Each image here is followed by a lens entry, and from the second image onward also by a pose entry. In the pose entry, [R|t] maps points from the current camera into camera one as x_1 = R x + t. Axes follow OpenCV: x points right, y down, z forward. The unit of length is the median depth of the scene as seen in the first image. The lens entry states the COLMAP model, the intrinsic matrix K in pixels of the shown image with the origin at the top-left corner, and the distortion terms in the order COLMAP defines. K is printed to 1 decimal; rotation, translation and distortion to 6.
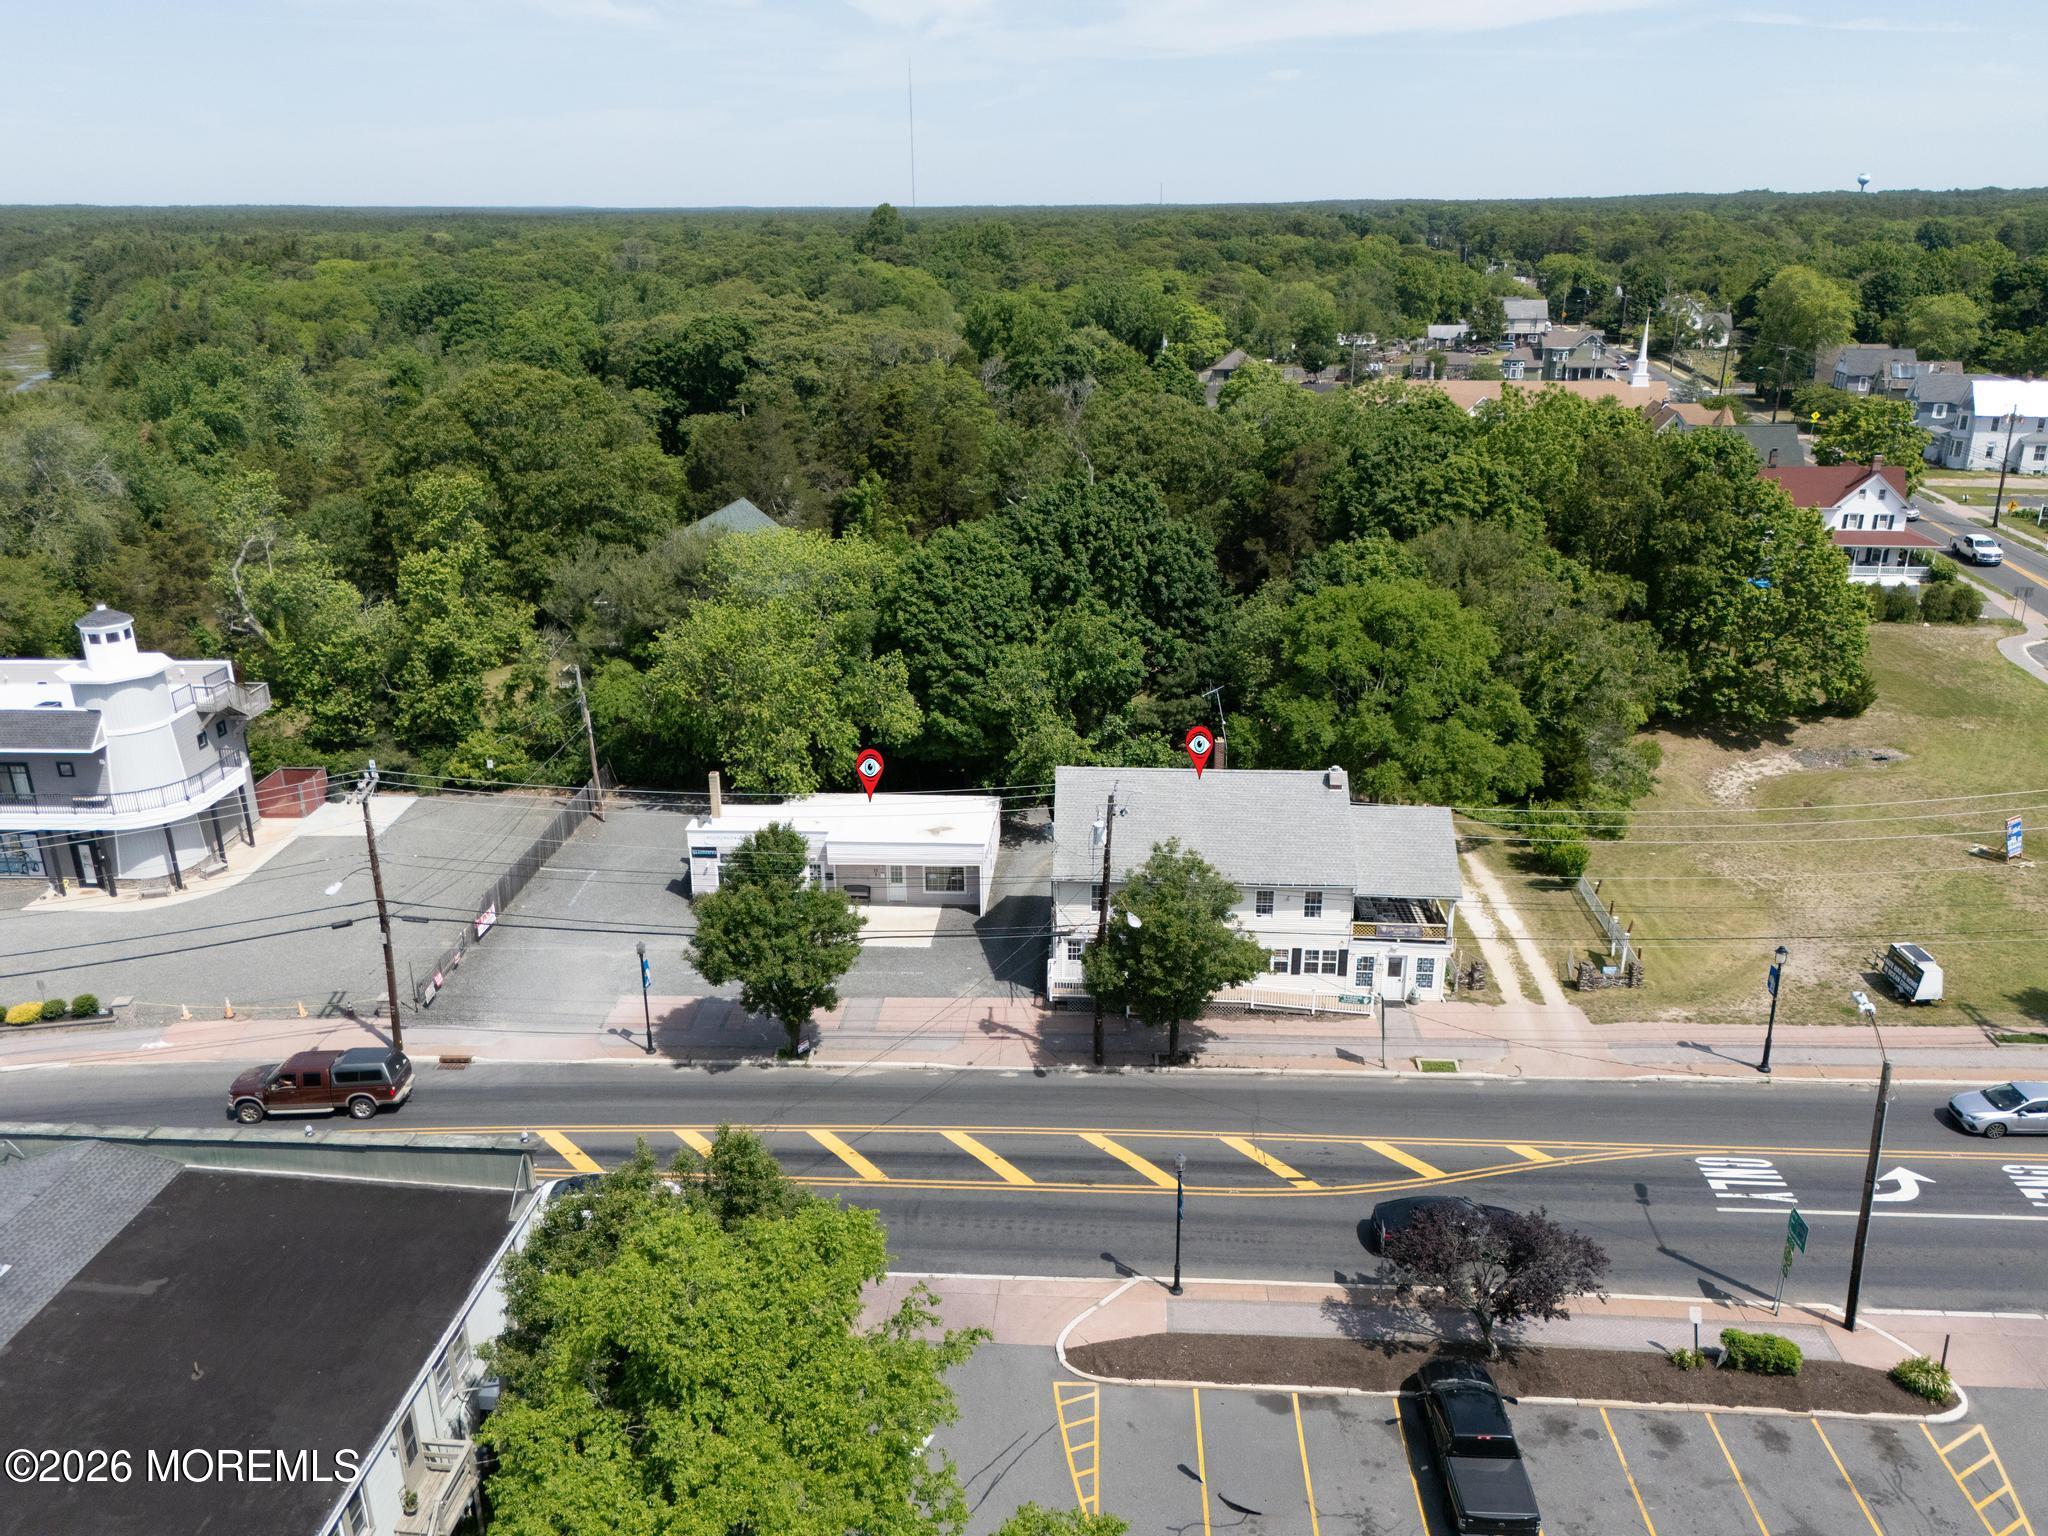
lens RADIAL K [[1506.2, 0, 1014.7], [0, 1506.2, 767.2], [0, 0, 1]] dist [0.060924, -0.059627]
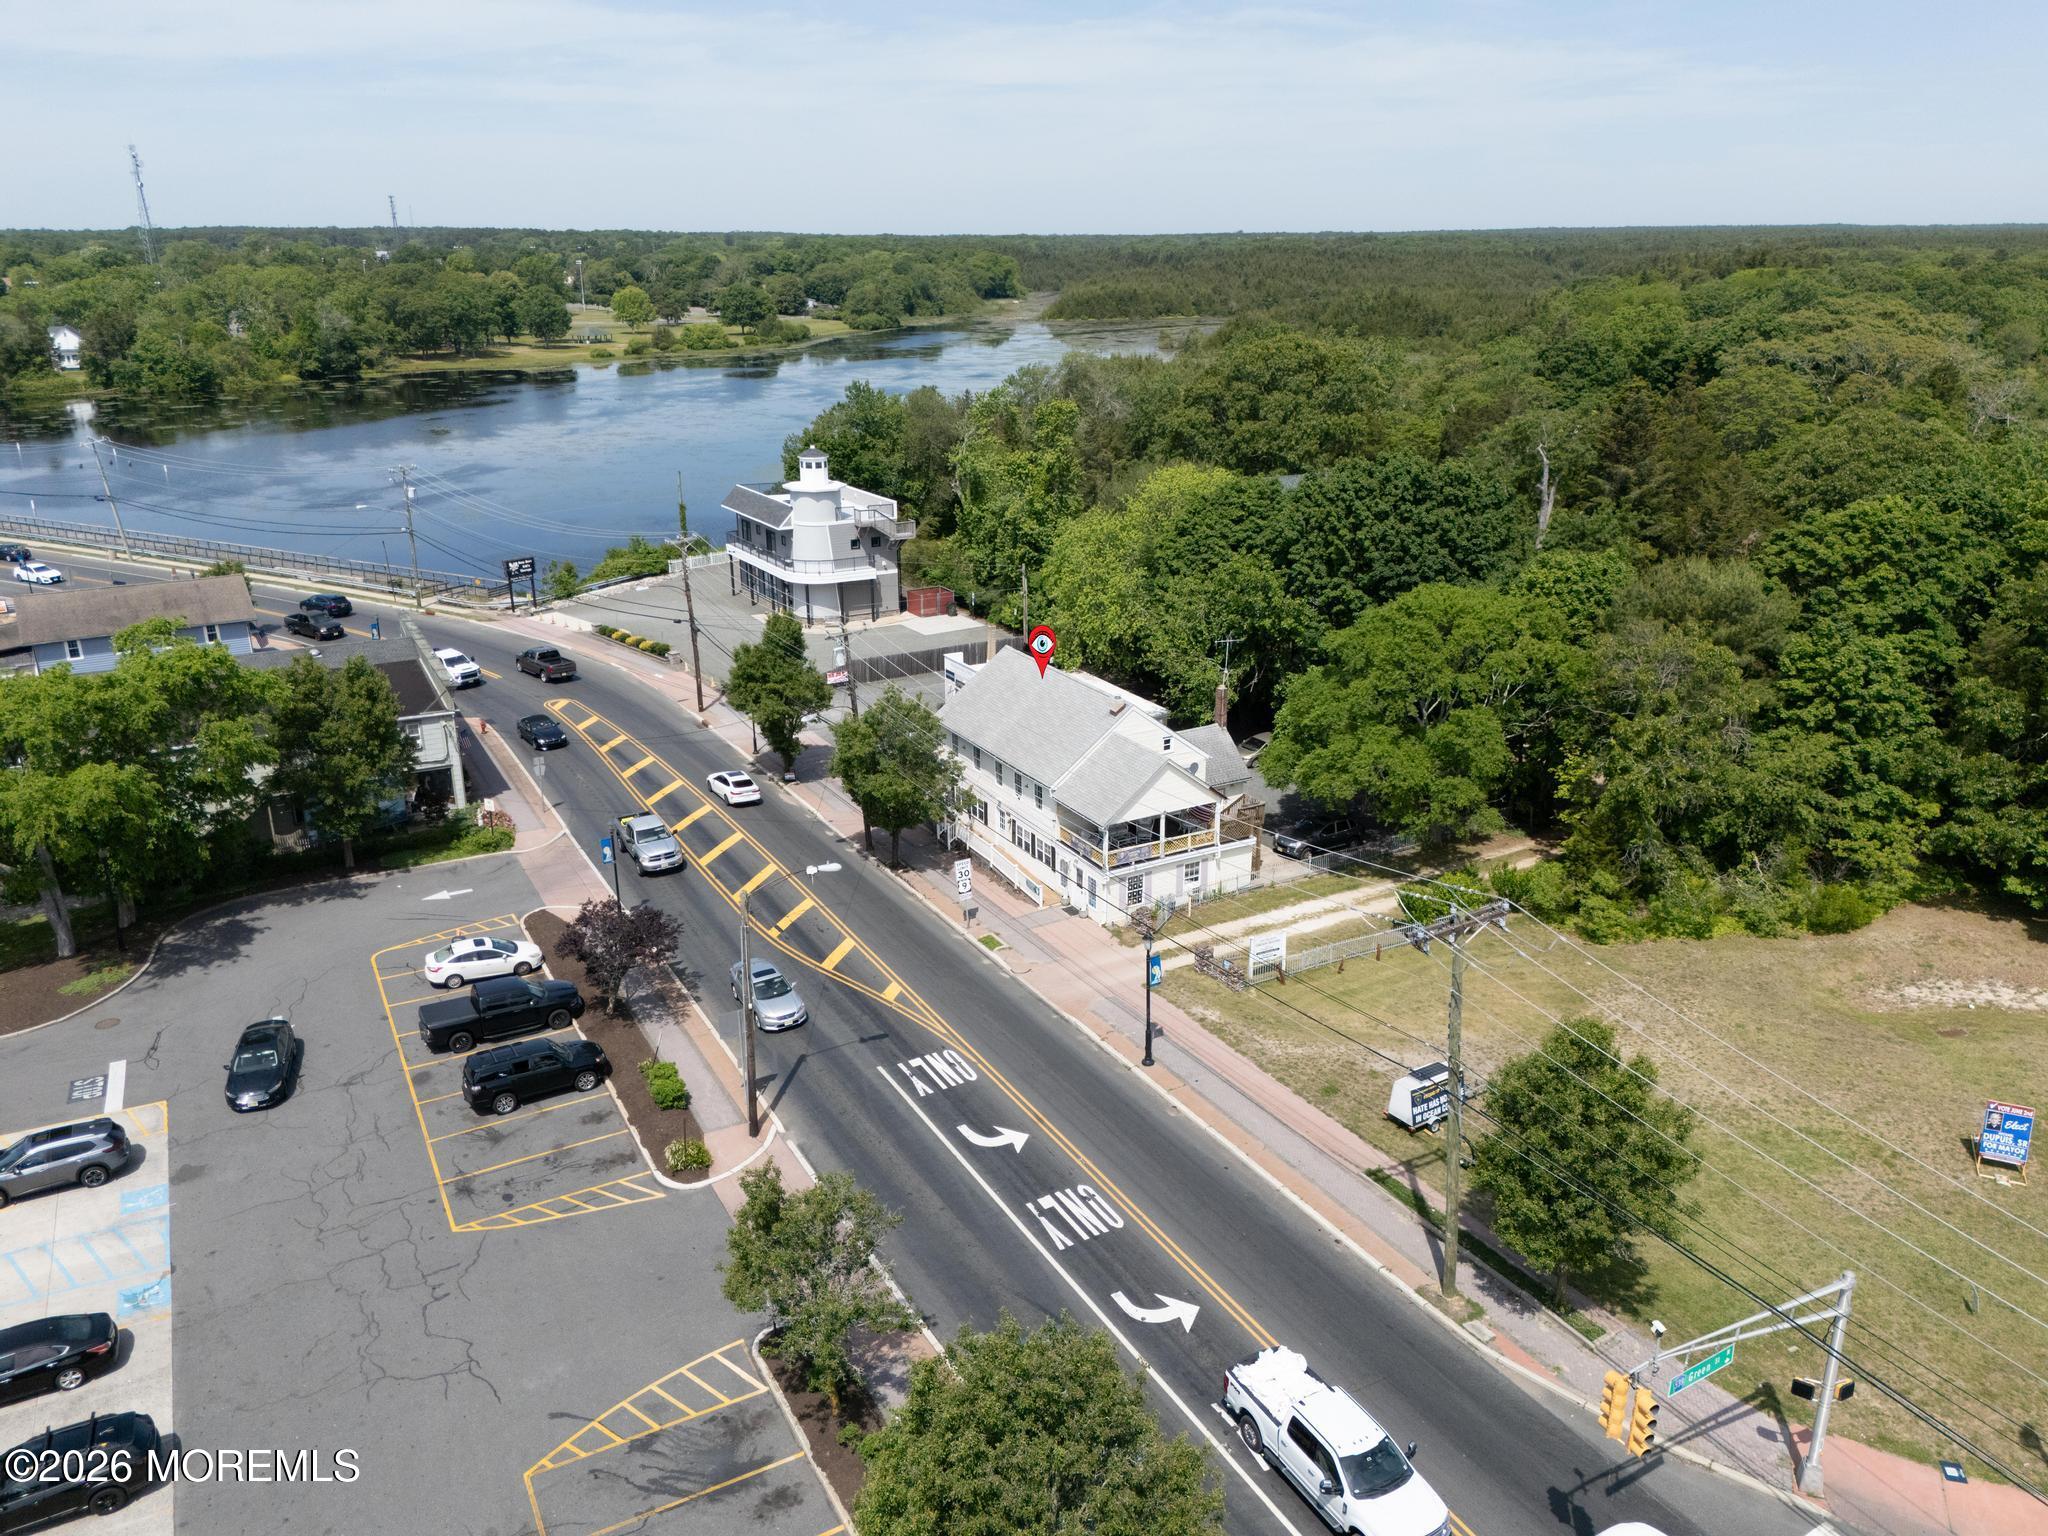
lens RADIAL K [[1506.2, 0, 1028.0], [0, 1506.2, 771.4], [0, 0, 1]] dist [0.060924, -0.059627]
pose [[0.542018, 0.284920, -0.790593, 0.869963], [-0.292226, 0.945962, 0.140568, -0.067386], [0.787922, 0.154841, 0.595989, 0.255395]]
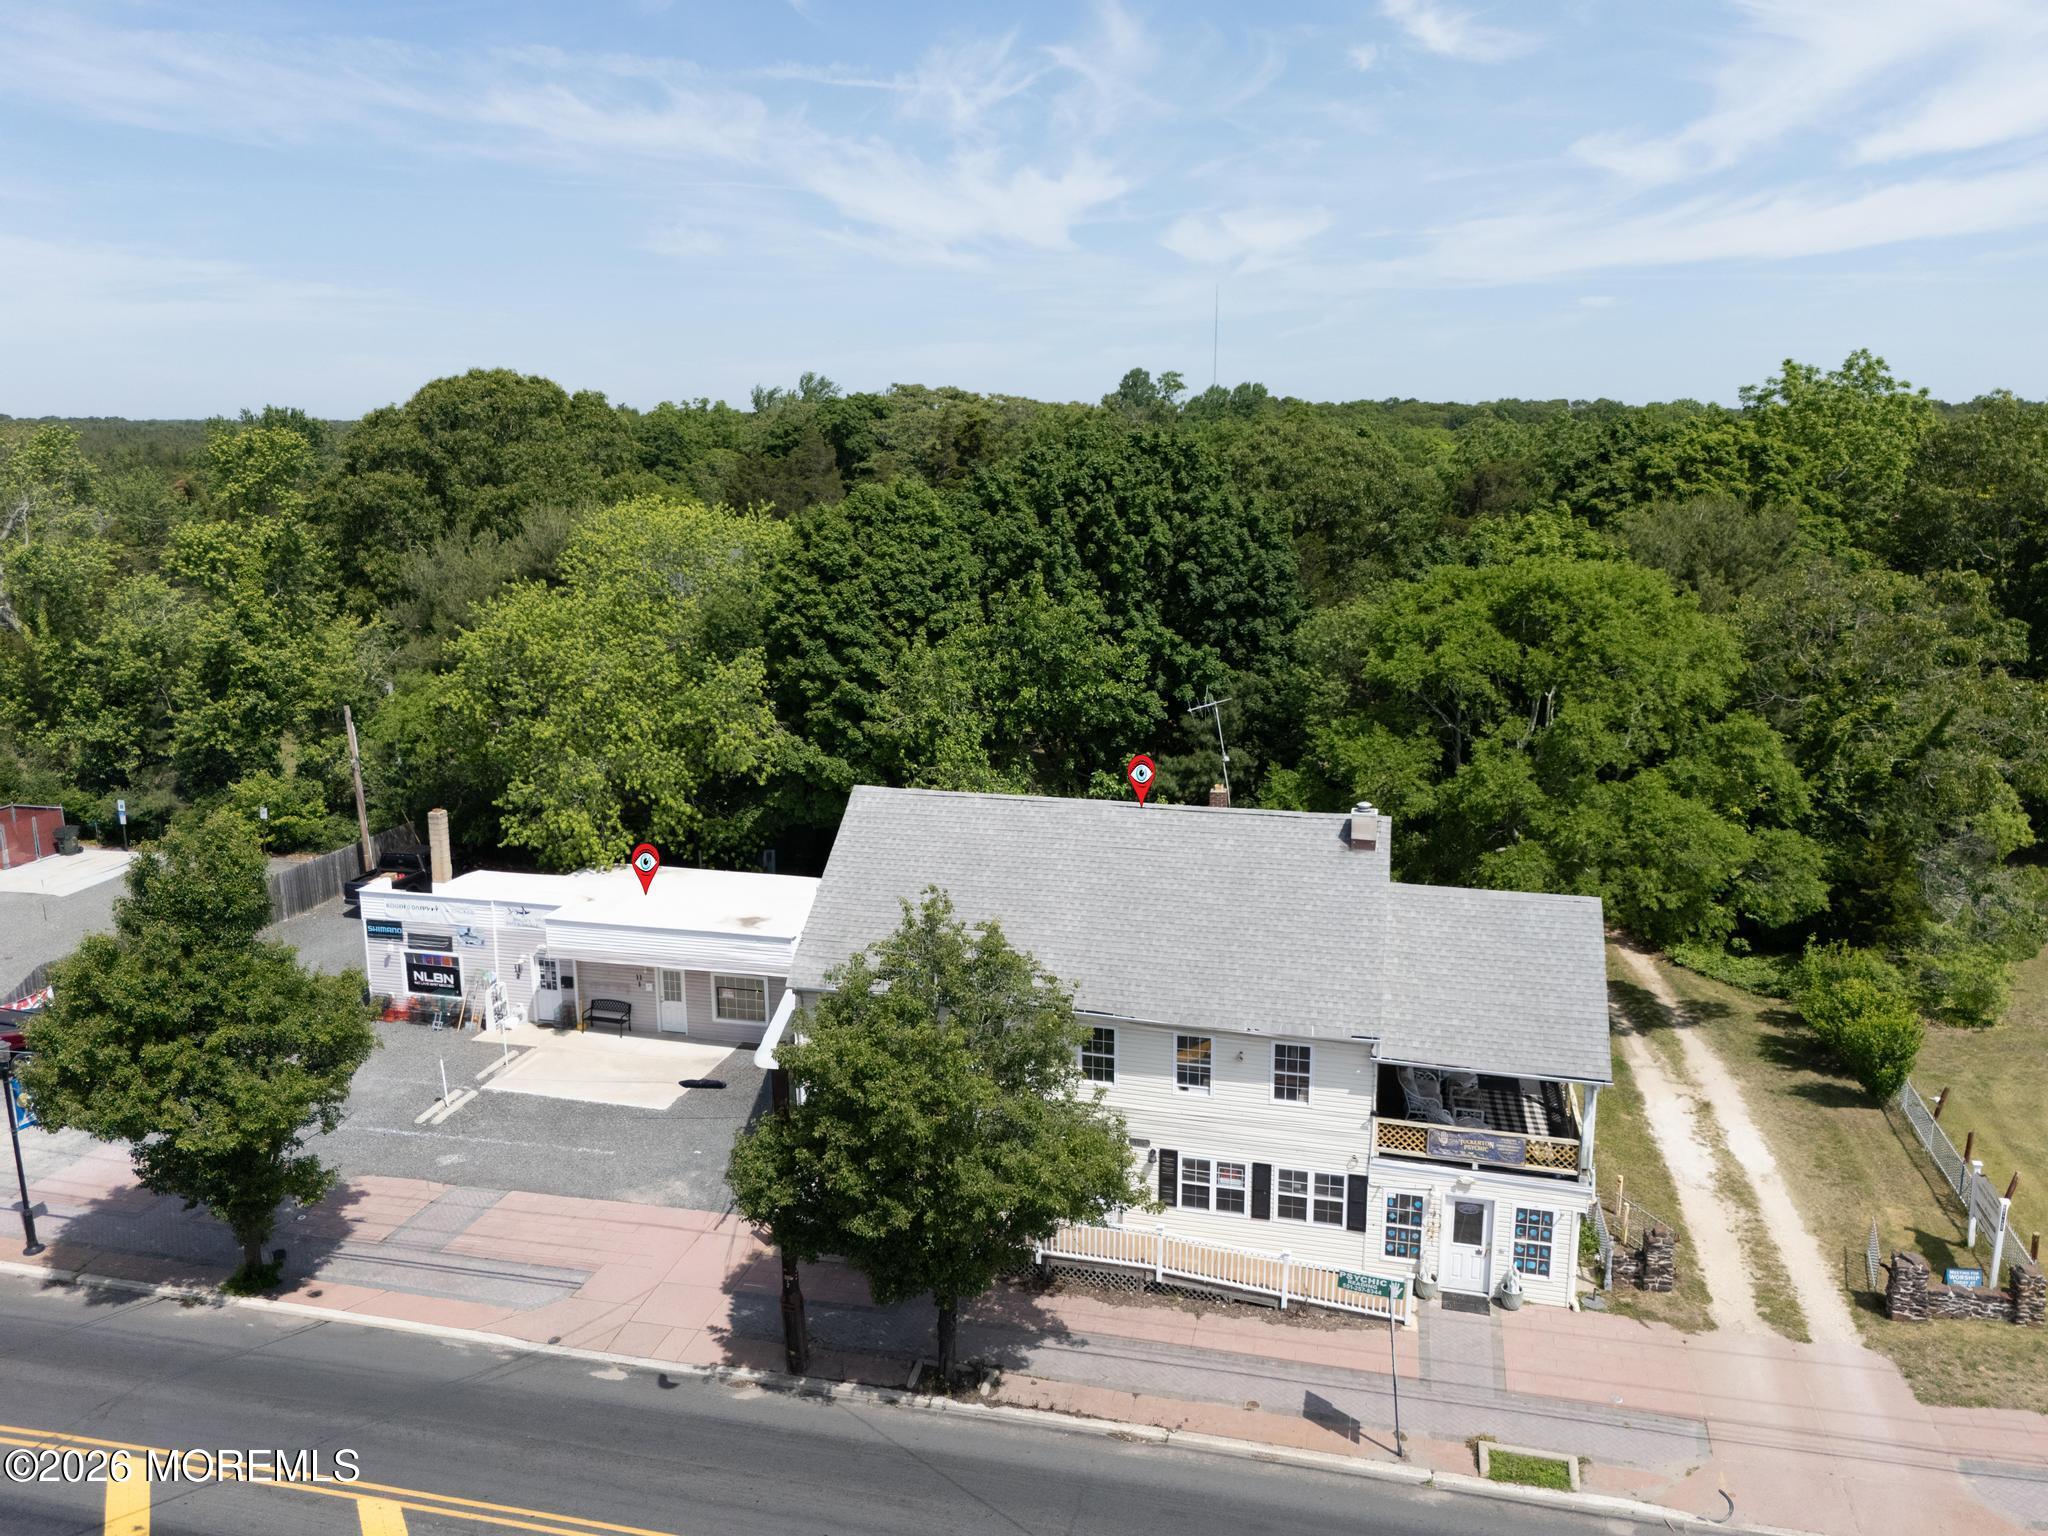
lens RADIAL K [[1506.2, 0, 1021.1], [0, 1506.2, 770.4], [0, 0, 1]] dist [0.060924, -0.059627]
pose [[0.982049, 0.044238, -0.183365, 0.158647], [-0.067650, 0.990041, -0.123458, 0.048542], [0.176078, 0.133647, 0.975262, 0.399880]]
